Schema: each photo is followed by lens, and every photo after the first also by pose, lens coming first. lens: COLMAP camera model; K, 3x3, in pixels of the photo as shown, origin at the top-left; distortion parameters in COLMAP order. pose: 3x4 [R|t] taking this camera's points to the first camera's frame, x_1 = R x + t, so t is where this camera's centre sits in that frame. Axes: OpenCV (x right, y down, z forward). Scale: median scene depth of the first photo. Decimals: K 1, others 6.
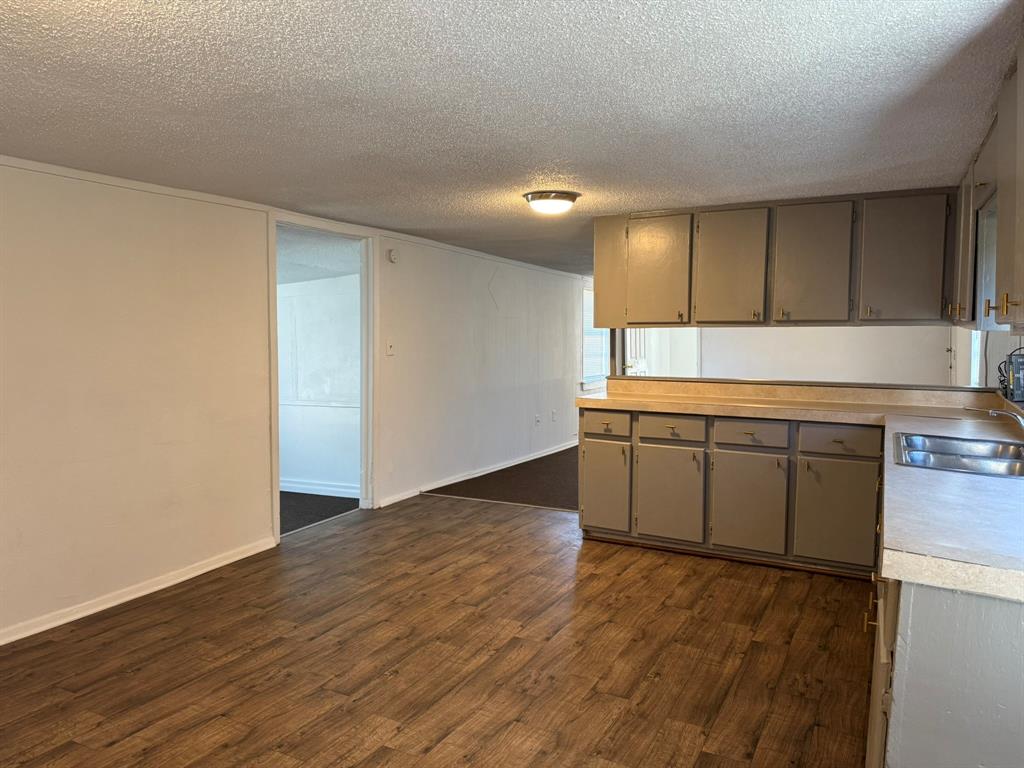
lens RADIAL K [[720.8, 0, 507.6], [0, 720.8, 377.7], [0, 0, 1]] dist [0.089944, -0.120845]
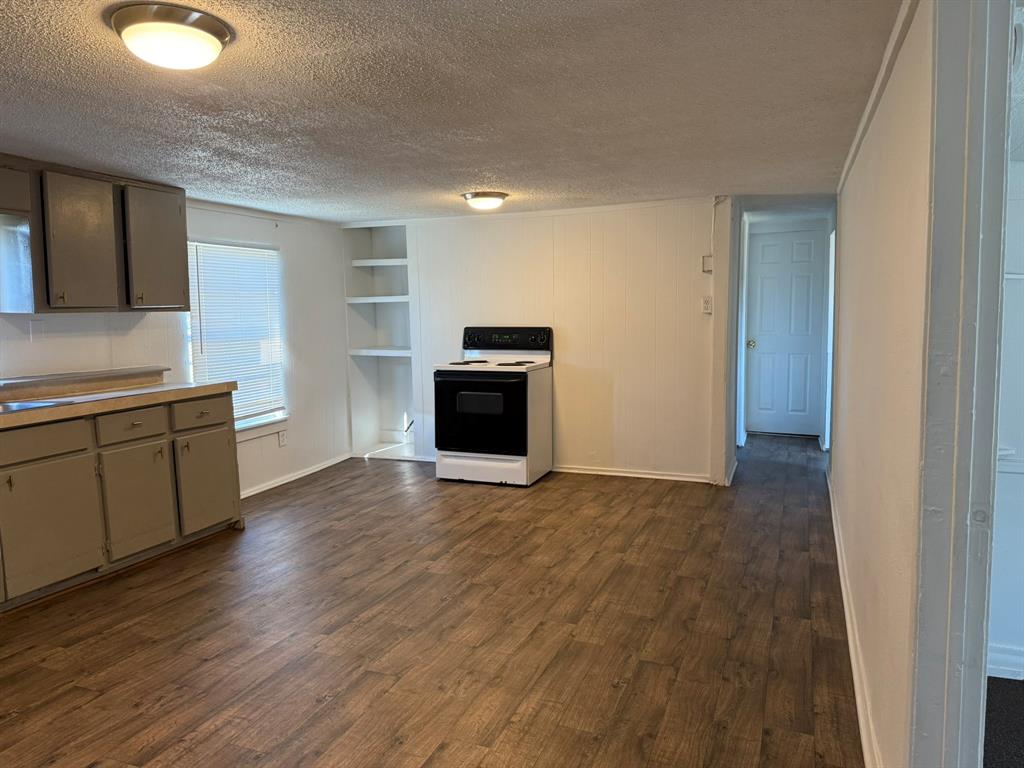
lens RADIAL K [[716.9, 0, 515.6], [0, 716.9, 370.9], [0, 0, 1]] dist [0.090844, -0.100567]
pose [[-0.992512, 0.024167, -0.119730, -0.104906], [0.004270, 0.986497, 0.163722, -0.111778], [0.122070, 0.161985, -0.979214, 1.574252]]
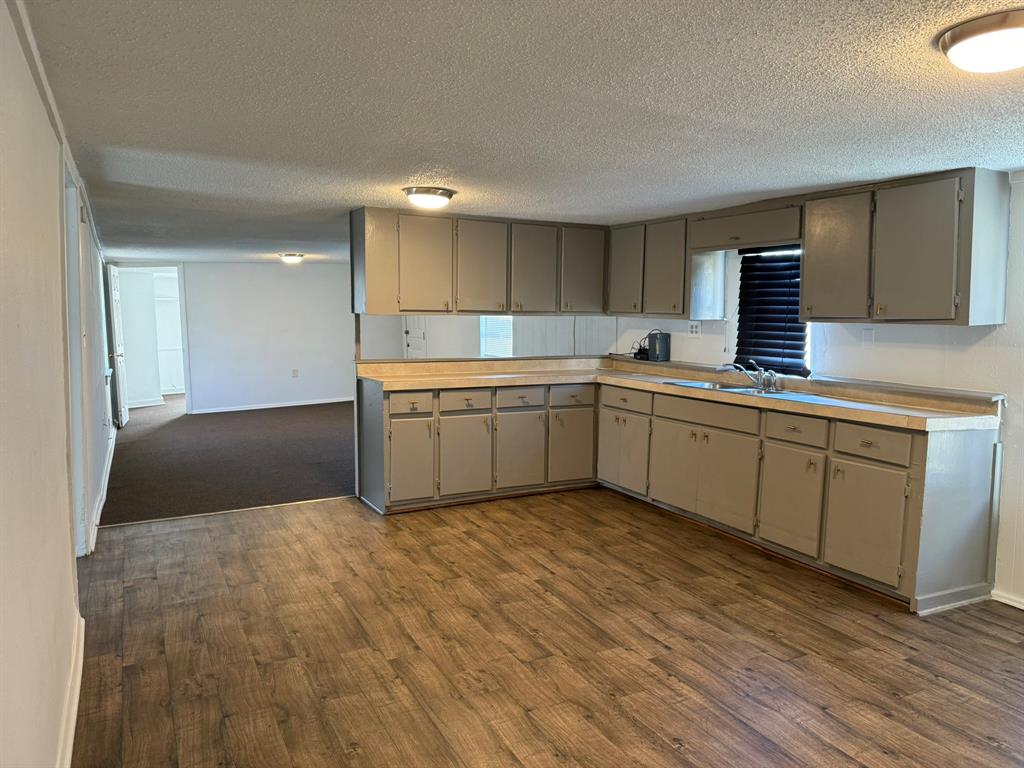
lens RADIAL K [[720.8, 0, 507.6], [0, 720.8, 377.7], [0, 0, 1]] dist [0.089944, -0.120845]
pose [[0.556269, -0.065067, 0.828451, -0.795671], [0.047833, 0.997784, 0.046249, -0.021004], [-0.829624, 0.013900, 0.558149, 0.315852]]
